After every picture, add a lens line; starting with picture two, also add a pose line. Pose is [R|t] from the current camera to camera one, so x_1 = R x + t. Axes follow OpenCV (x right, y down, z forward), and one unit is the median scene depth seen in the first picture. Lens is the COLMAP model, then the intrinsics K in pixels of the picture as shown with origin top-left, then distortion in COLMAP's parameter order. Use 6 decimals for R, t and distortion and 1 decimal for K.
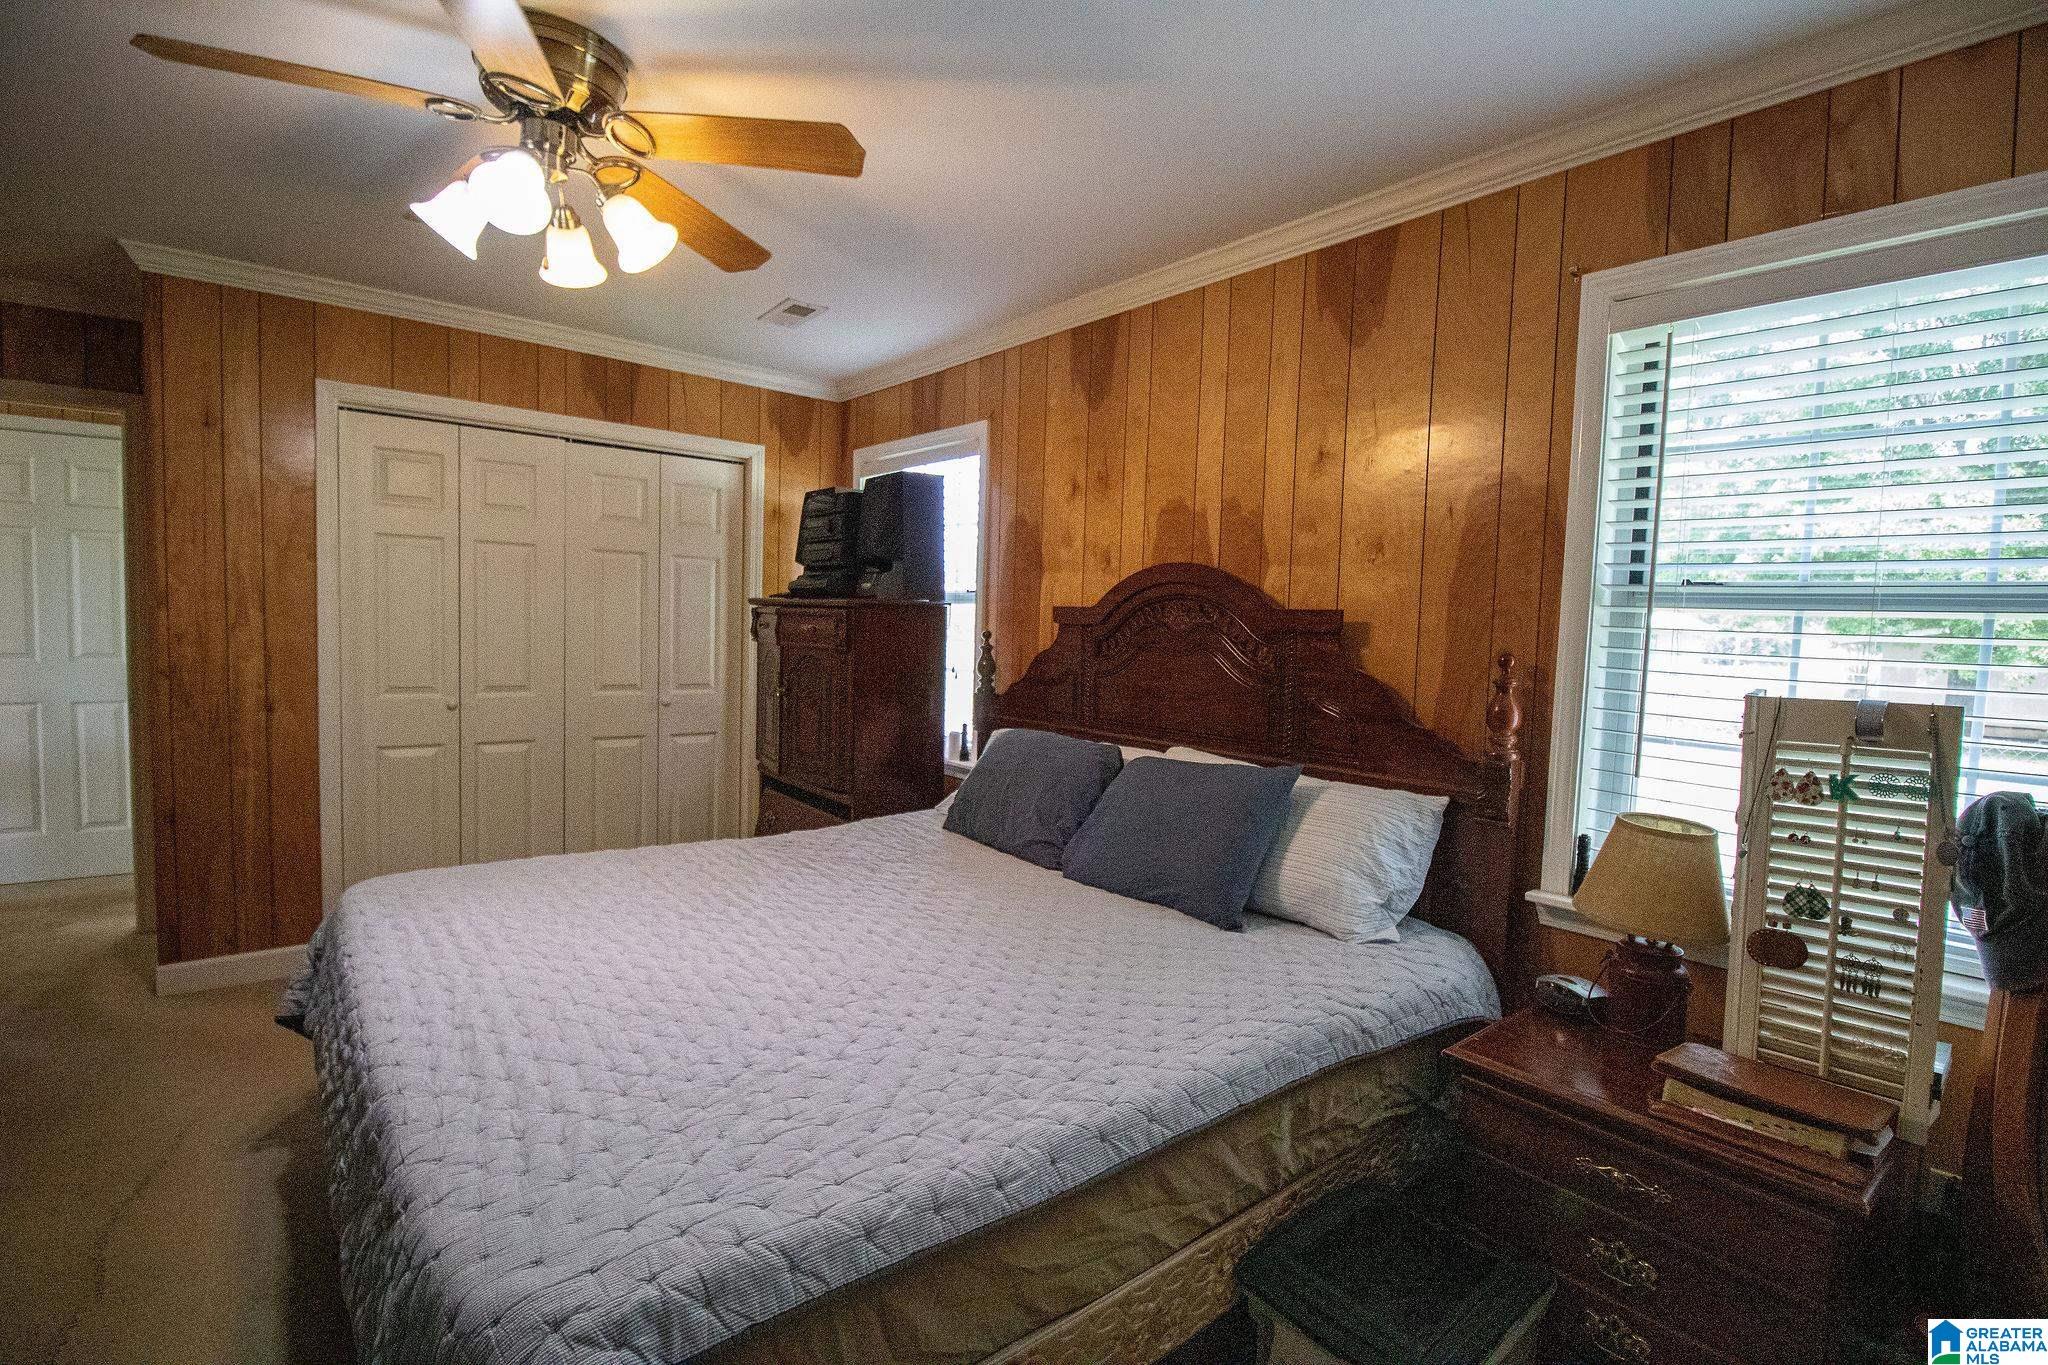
lens RADIAL K [[956.7, 0, 1024.0], [0, 956.7, 682.5], [0, 0, 1]] dist [0.001461, -0.012440]
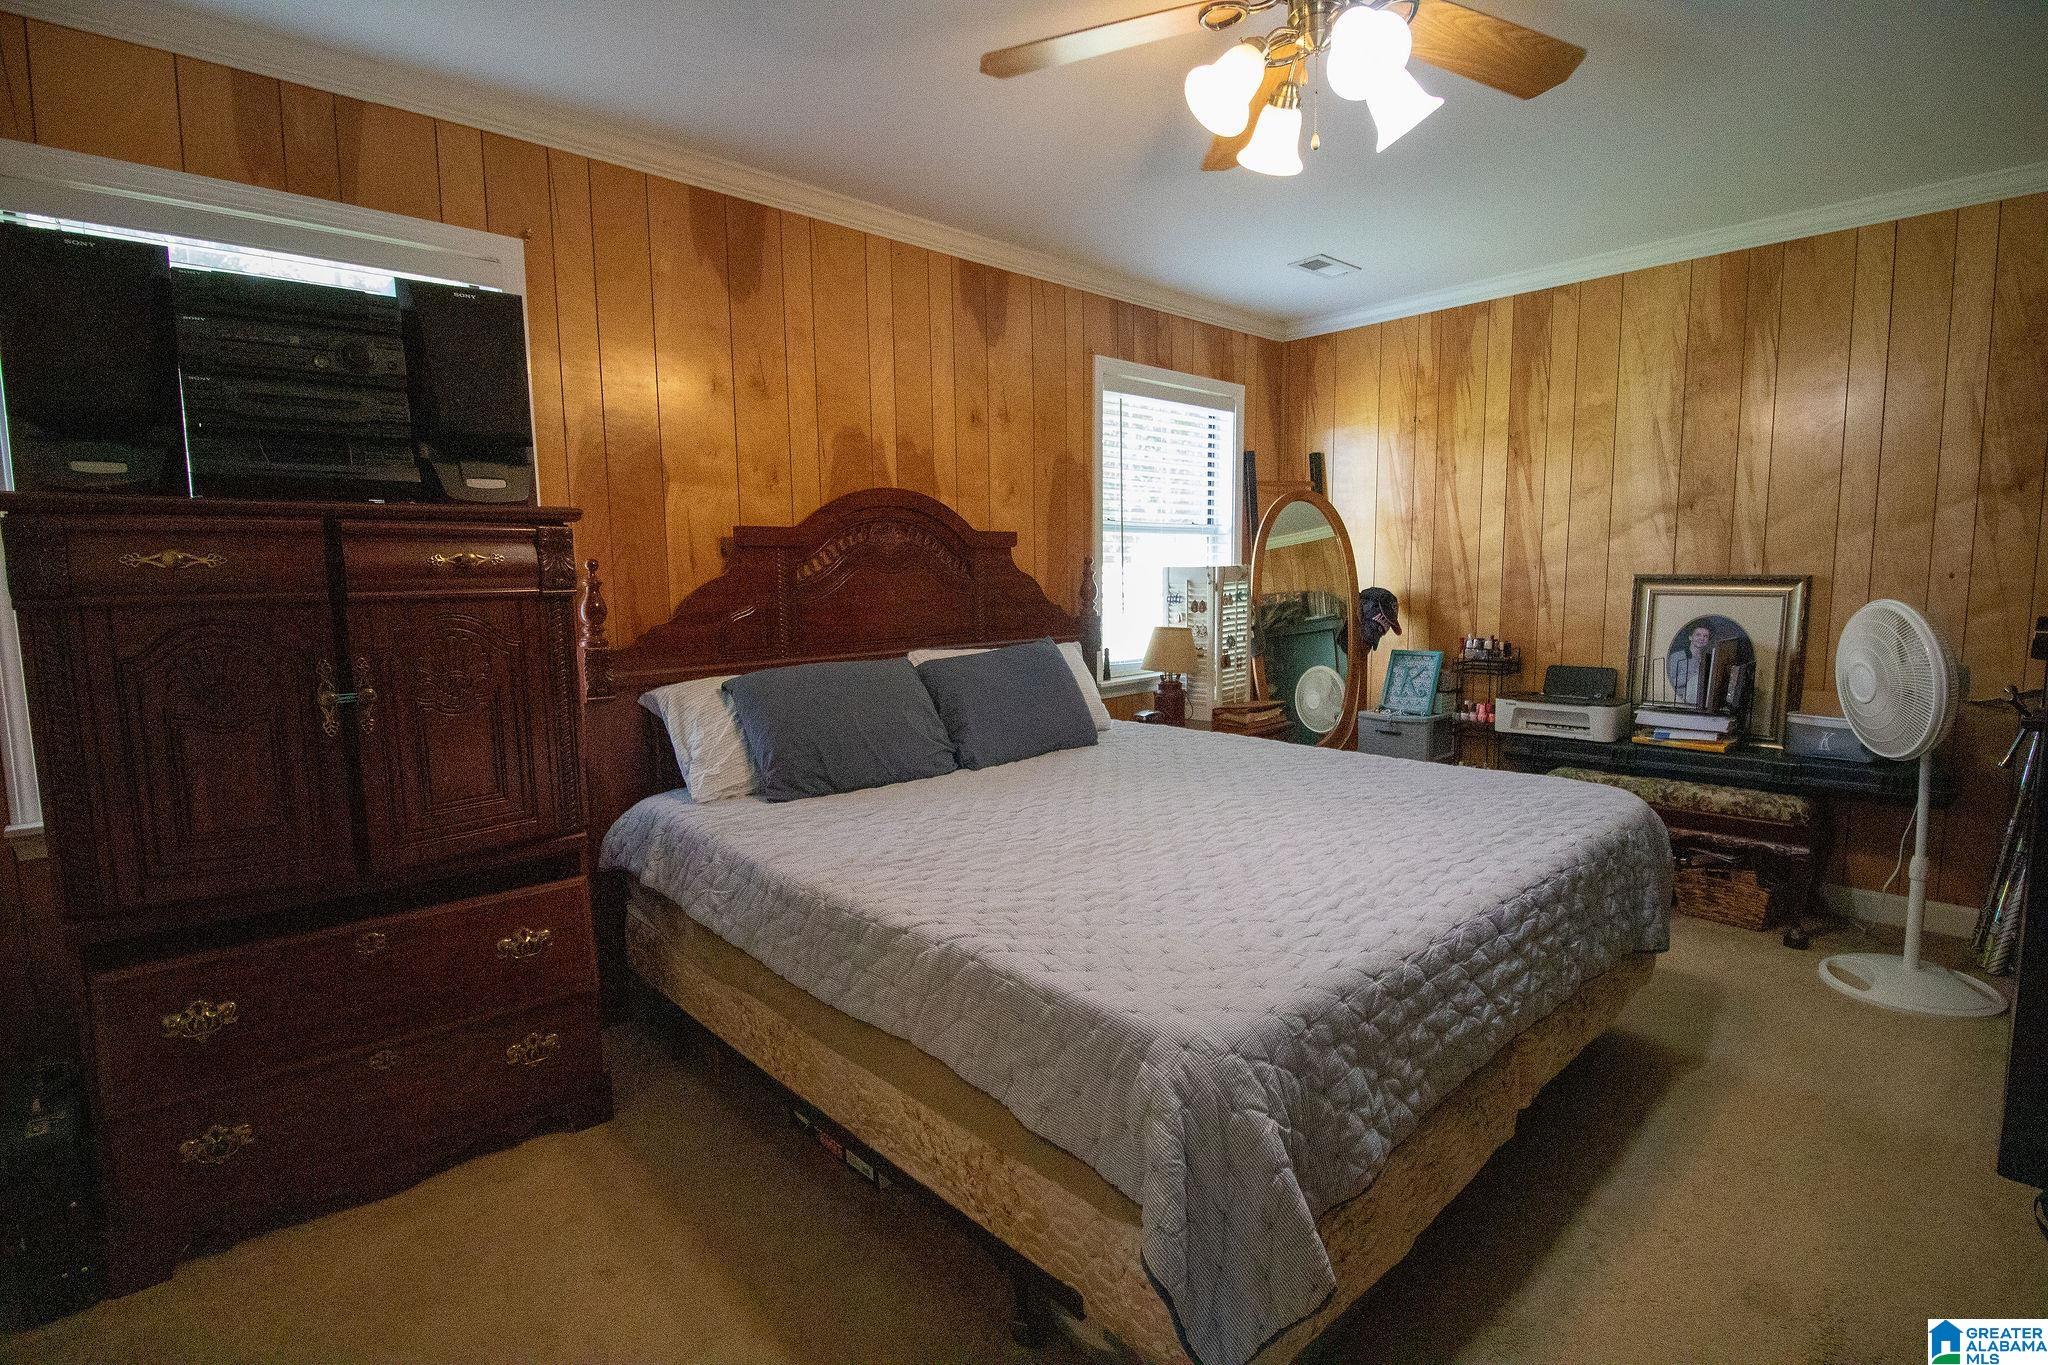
lens RADIAL K [[950.7, 0, 1029.2], [0, 950.7, 685.6], [0, 0, 1]] dist [0.001541, -0.012474]
pose [[-0.064826, -0.156349, 0.985572, -1.060612], [0.071265, 0.984403, 0.160851, -0.070749], [-0.995349, 0.080664, -0.052673, 0.992288]]
